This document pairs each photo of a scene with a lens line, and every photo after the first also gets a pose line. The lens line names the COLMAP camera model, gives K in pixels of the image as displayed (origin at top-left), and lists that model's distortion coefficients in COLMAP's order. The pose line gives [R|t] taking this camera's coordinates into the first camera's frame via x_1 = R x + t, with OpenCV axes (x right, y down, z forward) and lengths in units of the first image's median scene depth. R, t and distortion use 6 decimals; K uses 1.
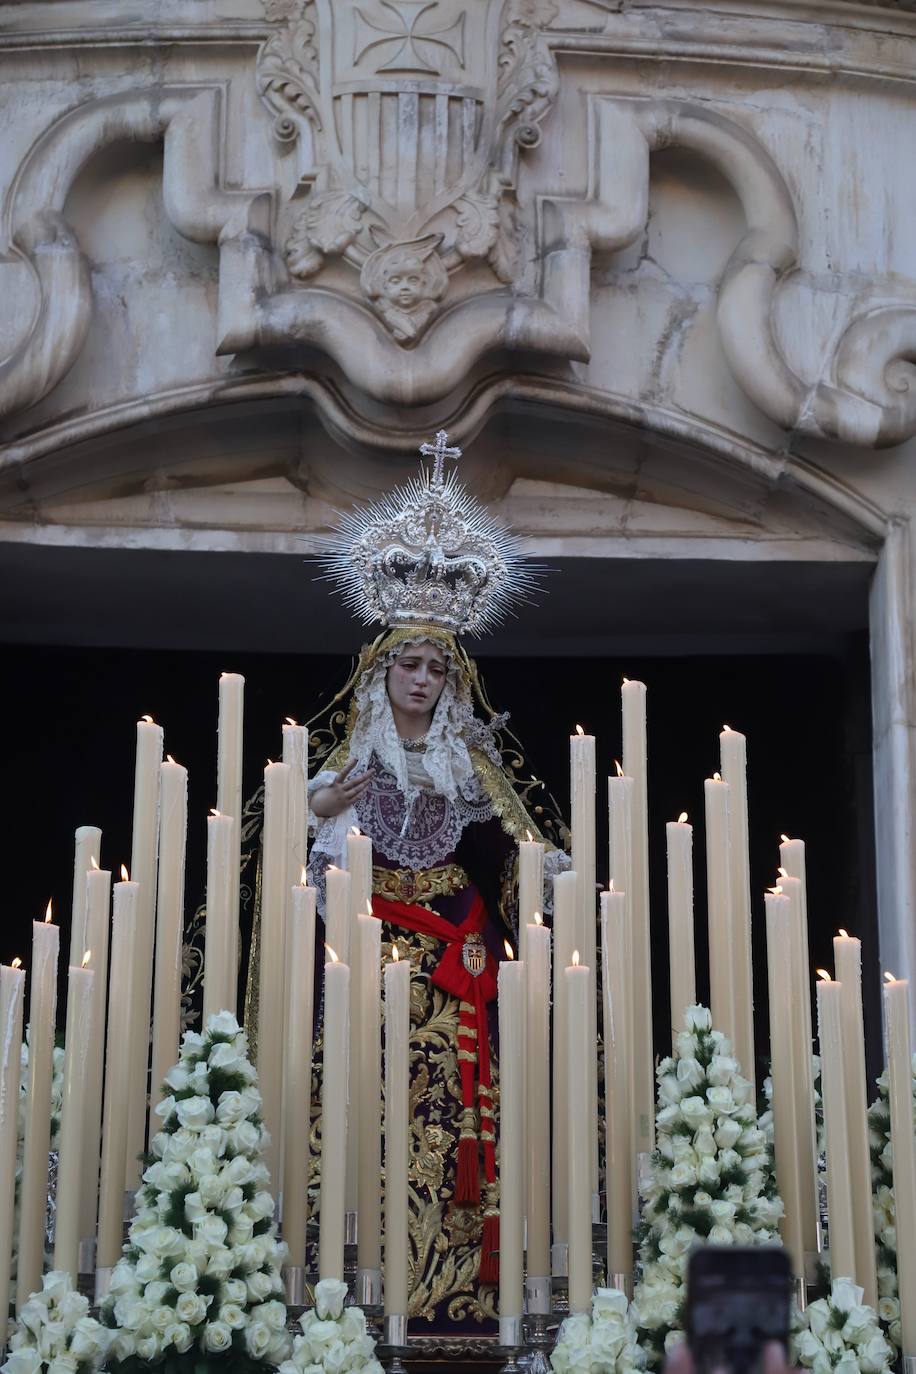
lens RADIAL K [[3029.2, 0, 462.5], [0, 3029.2, 688.5], [0, 0, 1]] dist [0.394749, 0.000000]
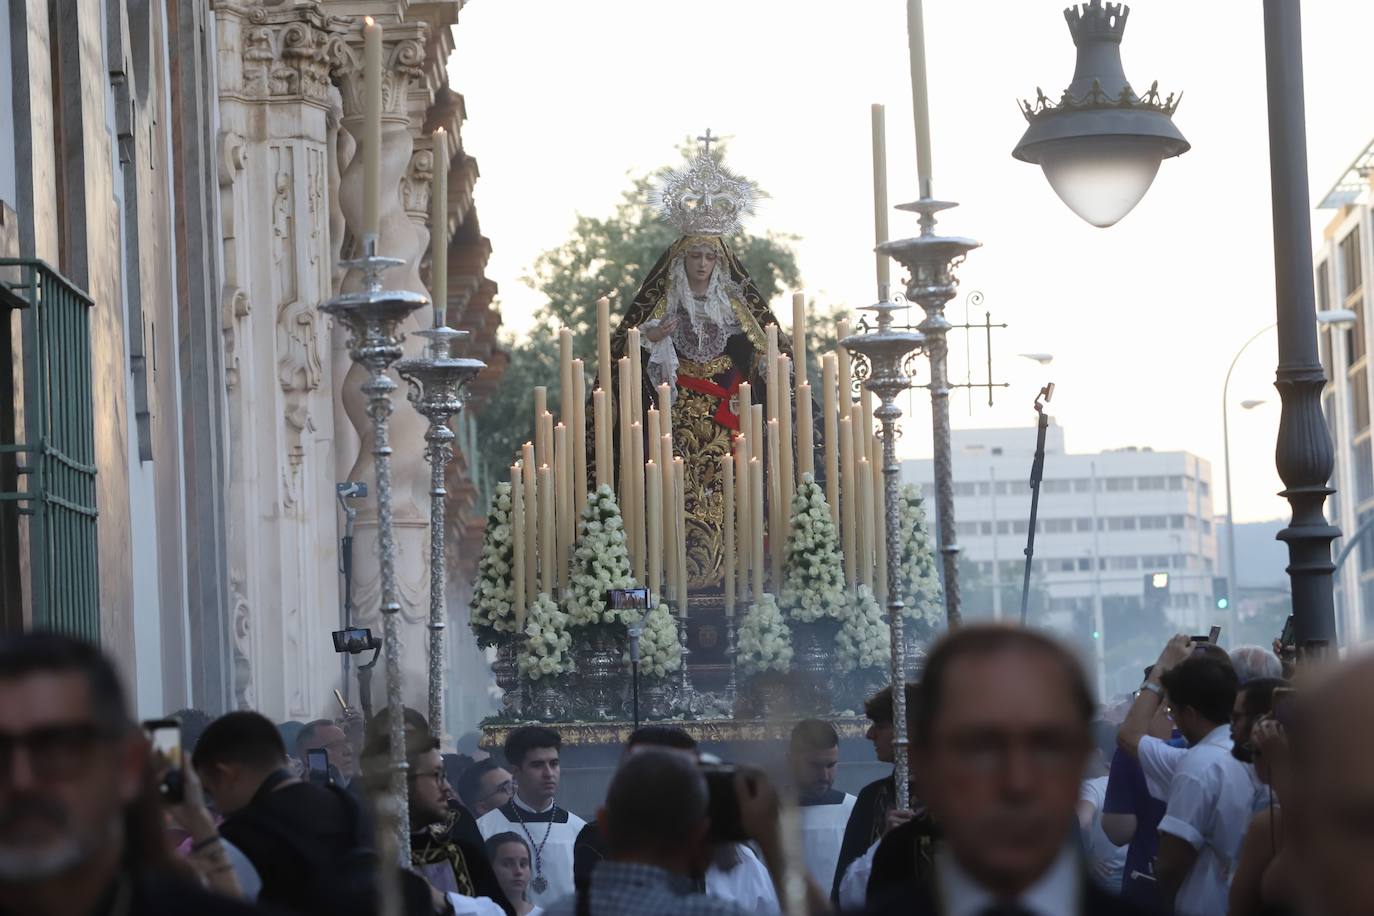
lens RADIAL K [[4566.7, 0, 685.6], [0, 4566.7, 457.3], [0, 0, 1]] dist [0.133796, 0.000000]
pose [[0.996337, -0.031878, -0.079355, 0.202766], [0.049339, 0.972191, 0.228935, -0.550167], [0.069850, -0.232011, 0.970202, -1.848806]]
